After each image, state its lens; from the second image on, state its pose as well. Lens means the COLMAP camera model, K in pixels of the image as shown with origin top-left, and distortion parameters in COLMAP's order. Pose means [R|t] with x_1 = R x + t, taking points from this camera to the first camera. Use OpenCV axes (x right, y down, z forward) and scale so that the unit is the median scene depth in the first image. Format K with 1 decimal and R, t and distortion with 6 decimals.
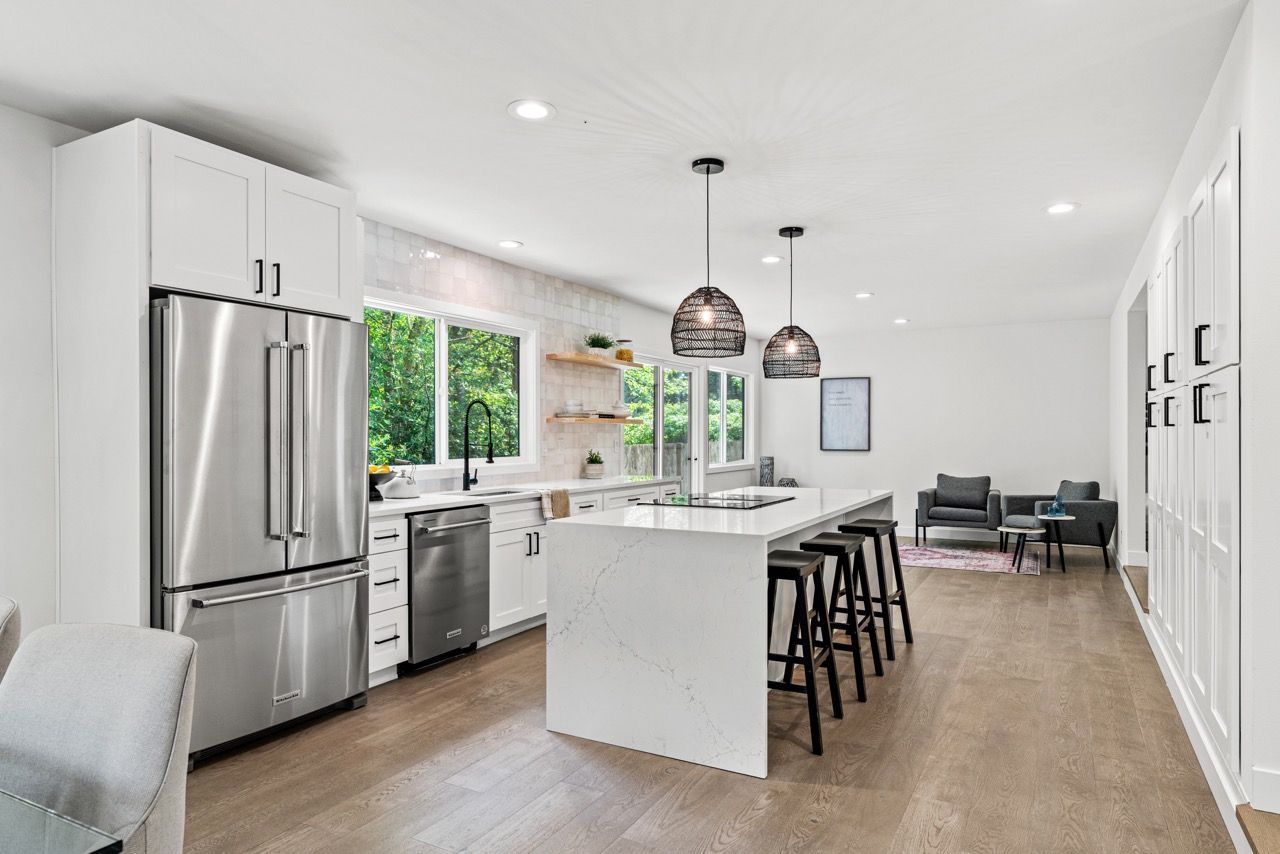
lens RADIAL K [[744.1, 0, 640.0], [0, 744.1, 427.0], [0, 0, 1]] dist [0.001512, 0.000082]
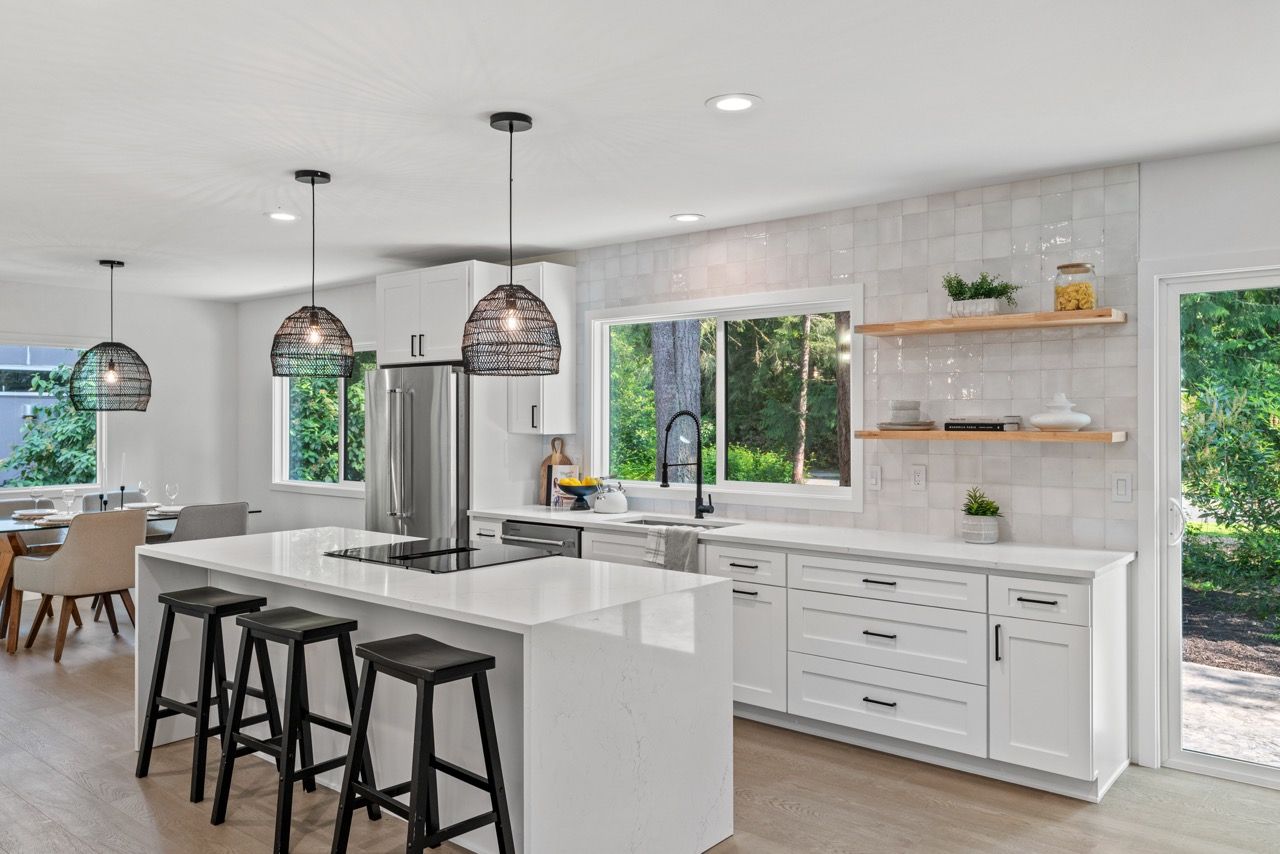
lens RADIAL K [[990.7, 0, 640.0], [0, 990.7, 427.0], [0, 0, 1]] dist [0.001842, 0.000389]
pose [[-0.204446, 0.009271, -0.978834, 0.945487], [0.004469, 0.999954, 0.008537, -0.030805], [0.978868, -0.002629, -0.204478, 1.246624]]
